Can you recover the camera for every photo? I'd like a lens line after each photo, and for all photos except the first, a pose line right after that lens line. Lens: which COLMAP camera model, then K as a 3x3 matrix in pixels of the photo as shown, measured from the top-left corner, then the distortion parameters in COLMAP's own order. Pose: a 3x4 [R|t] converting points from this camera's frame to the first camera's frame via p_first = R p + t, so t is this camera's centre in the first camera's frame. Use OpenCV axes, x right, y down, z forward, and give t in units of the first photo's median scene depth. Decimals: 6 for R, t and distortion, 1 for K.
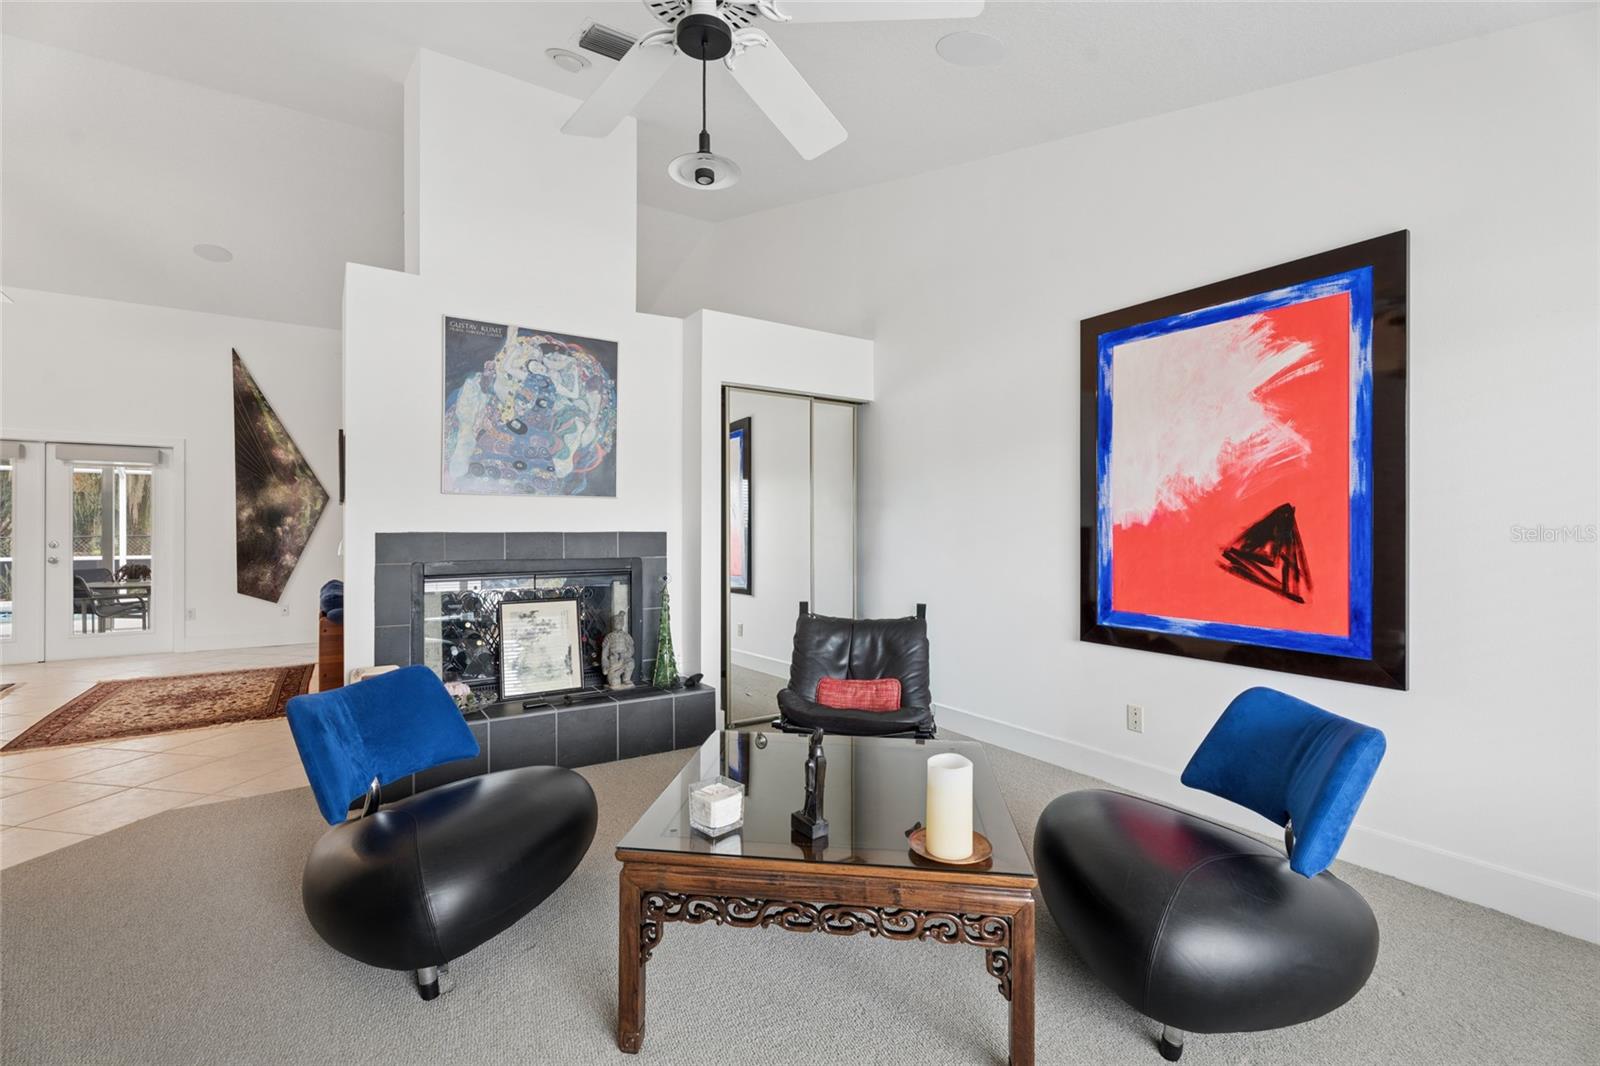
lens RADIAL K [[702.7, 0, 801.4], [0, 702.7, 517.7], [0, 0, 1]] dist [0.000170, -0.000133]
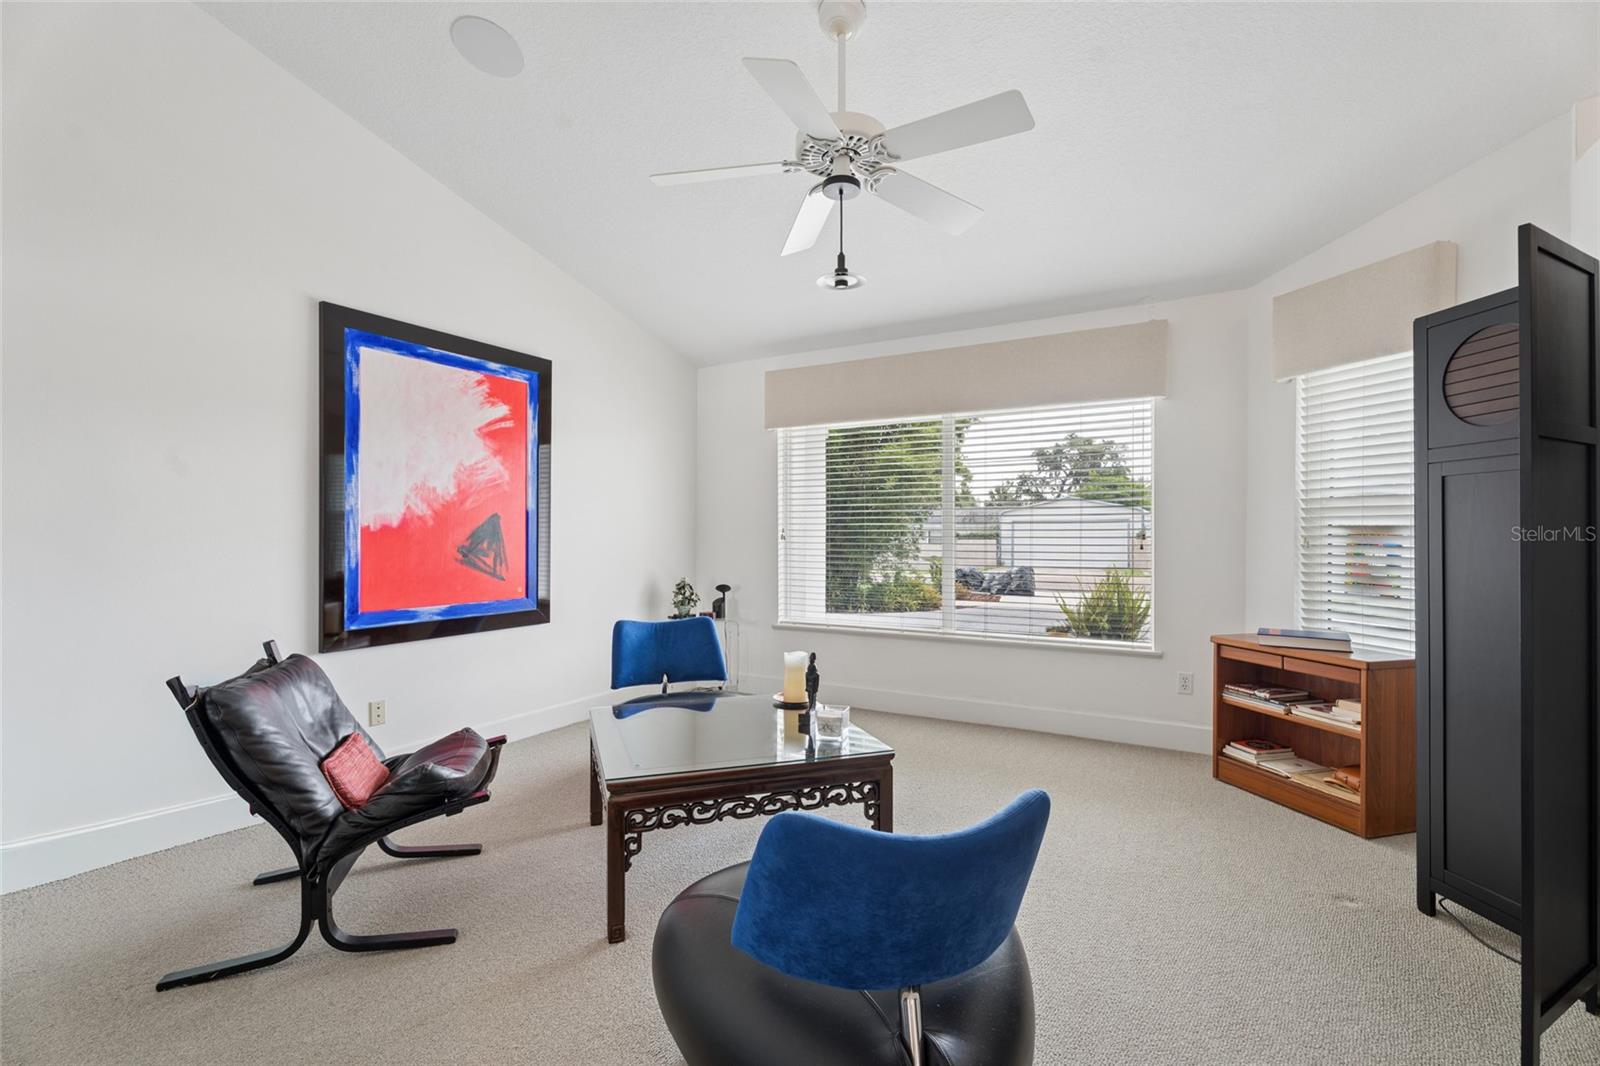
lens RADIAL K [[702.7, 0, 801.4], [0, 702.7, 517.7], [0, 0, 1]] dist [0.000170, -0.000133]
pose [[-0.457053, 0.018306, 0.889251, -0.779358], [-0.009995, 0.999619, -0.025716, 0.018298], [-0.889383, -0.020641, -0.456696, 0.975353]]
